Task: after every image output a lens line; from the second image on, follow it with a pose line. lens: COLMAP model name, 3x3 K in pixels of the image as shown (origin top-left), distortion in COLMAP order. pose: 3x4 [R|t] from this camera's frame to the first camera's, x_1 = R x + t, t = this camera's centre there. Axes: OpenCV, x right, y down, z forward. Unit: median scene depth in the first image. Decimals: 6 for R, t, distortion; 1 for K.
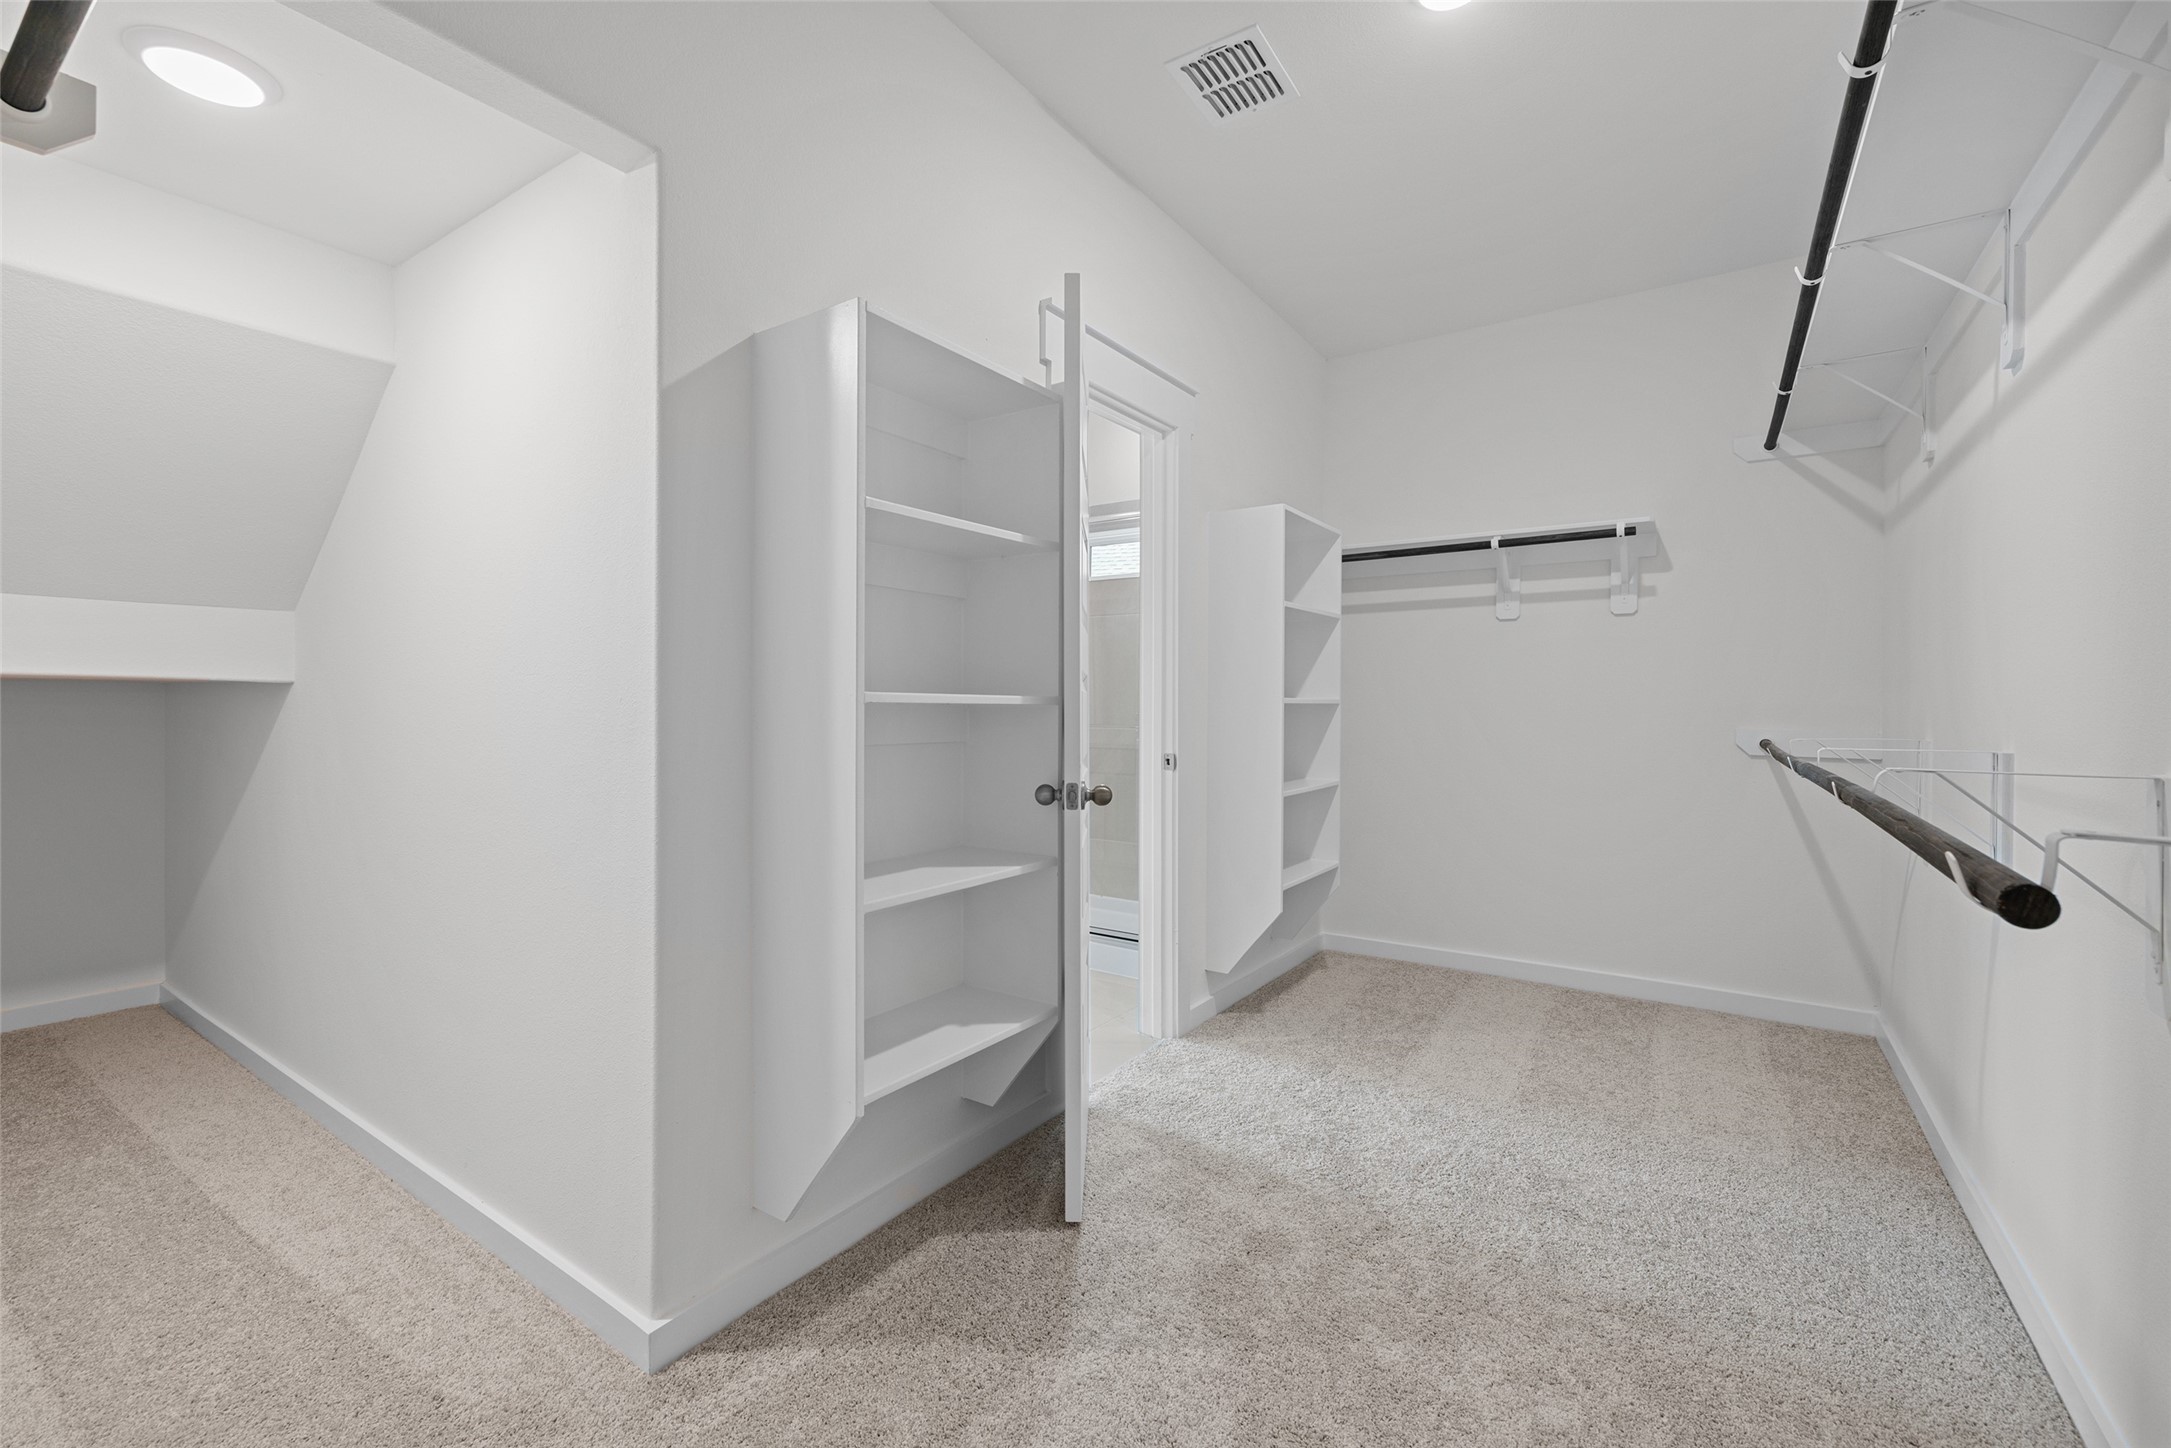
lens RADIAL K [[915.5, 0, 1080.3], [0, 915.5, 712.0], [0, 0, 1]] dist [0.002578, 0.000279]
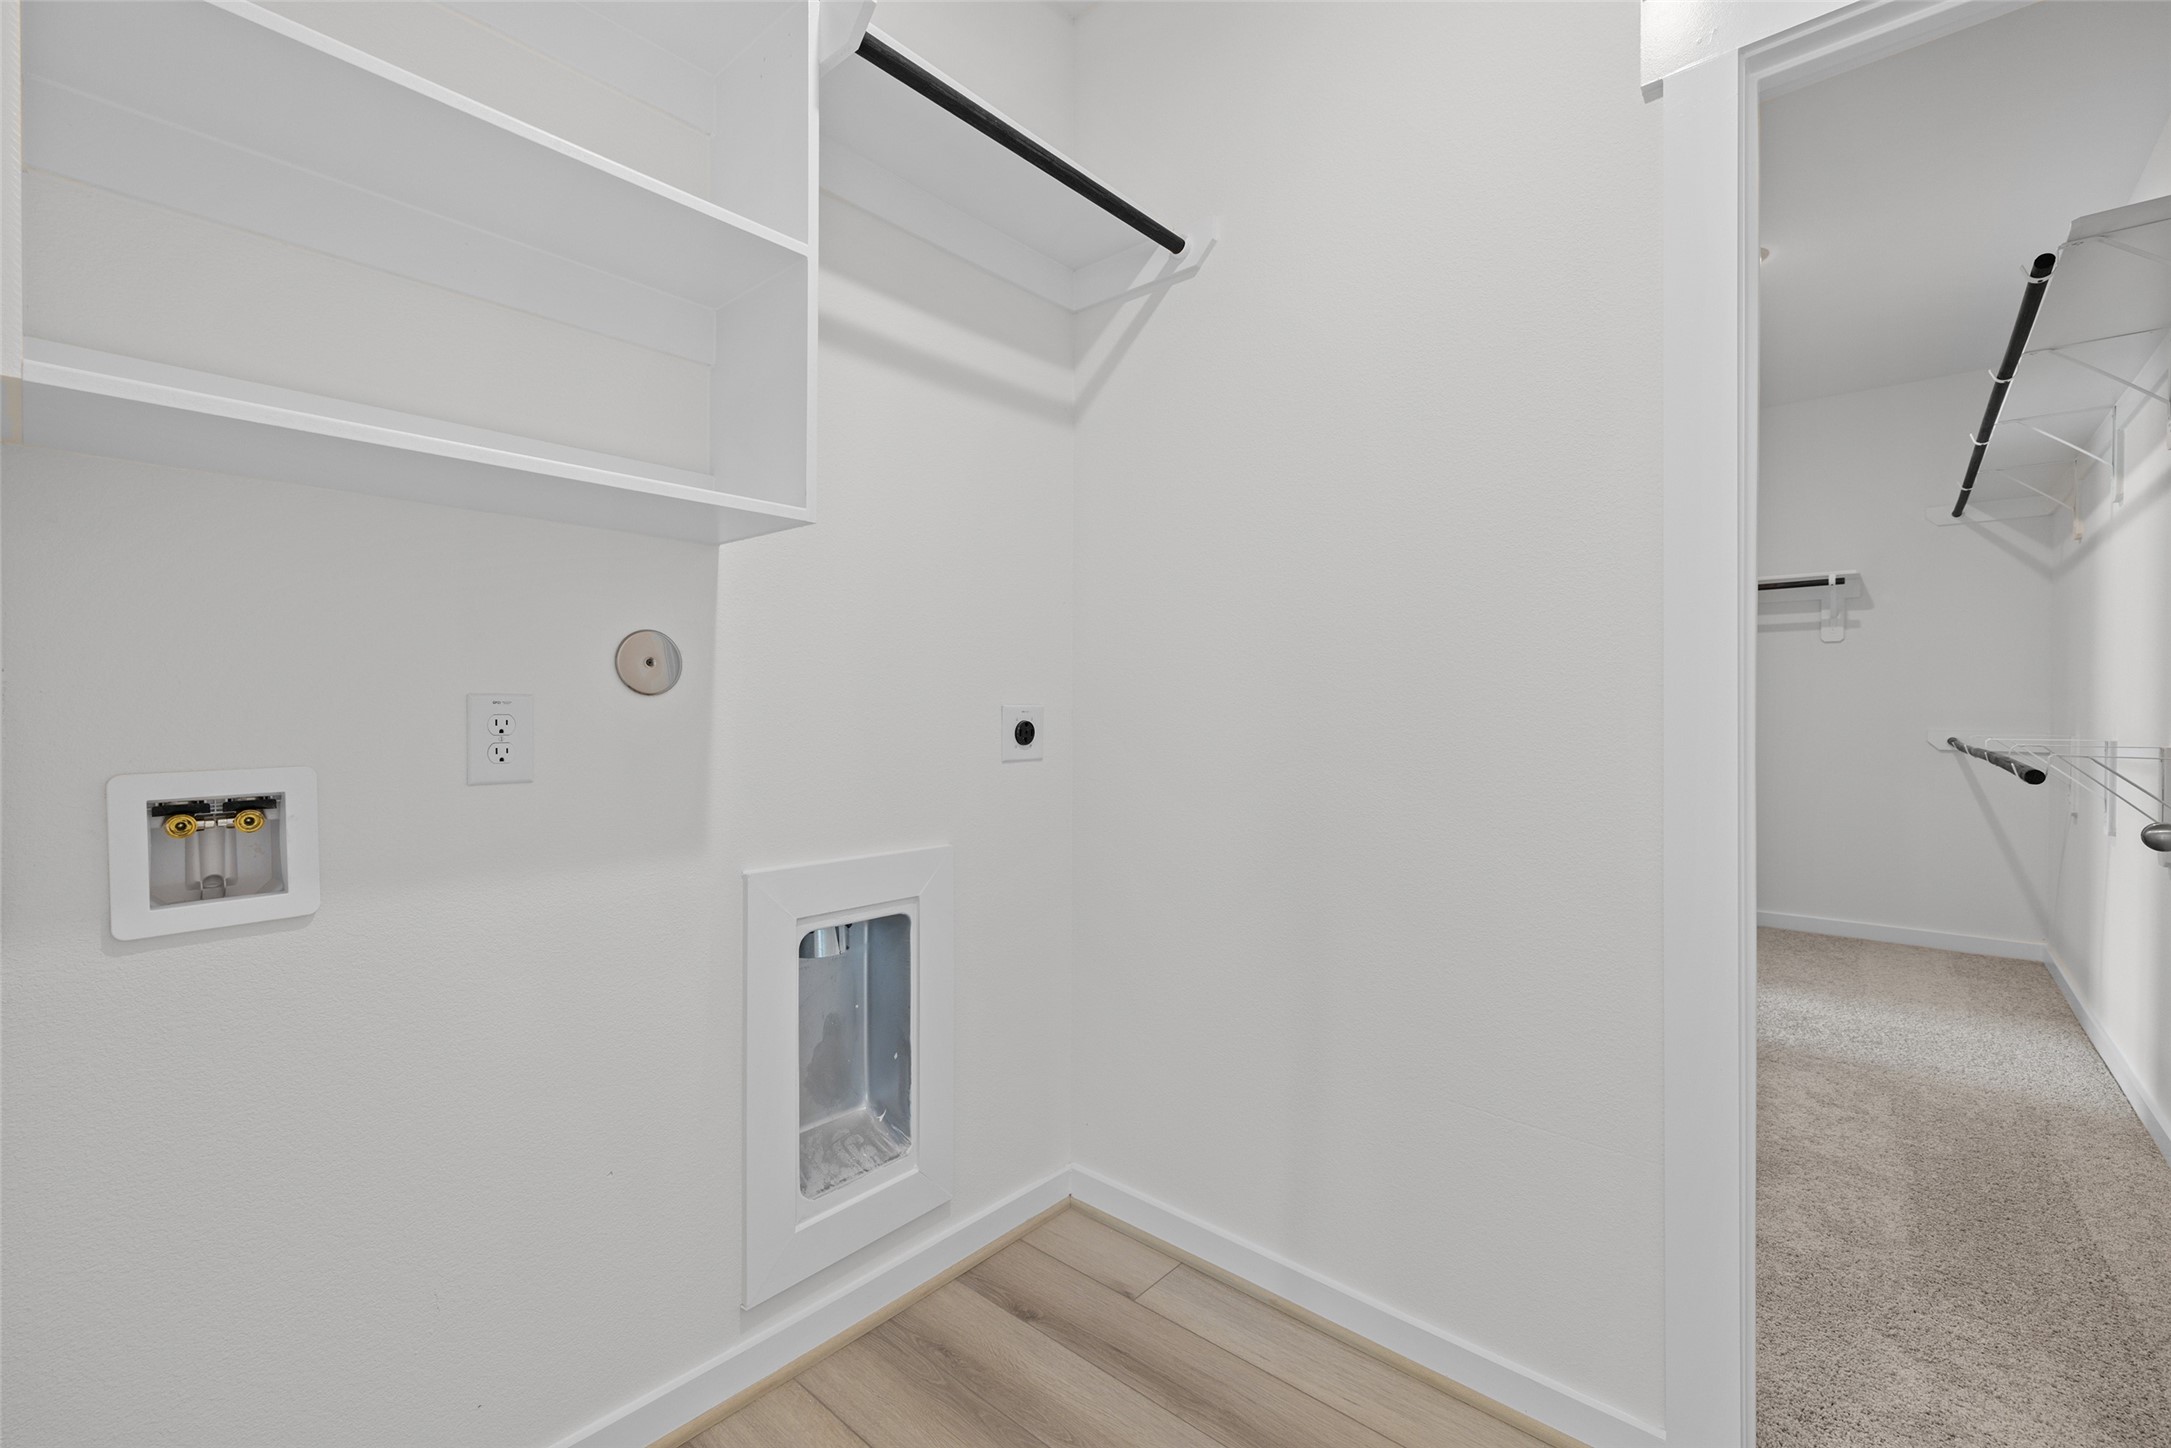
lens RADIAL K [[915.5, 0, 1086.8], [0, 915.5, 722.1], [0, 0, 1]] dist [0.002578, 0.000279]
pose [[0.992741, 0.000903, -0.120266, -0.342871], [-0.000616, 0.999997, 0.002421, 0.004977], [0.120268, -0.002330, 0.992739, -0.478105]]
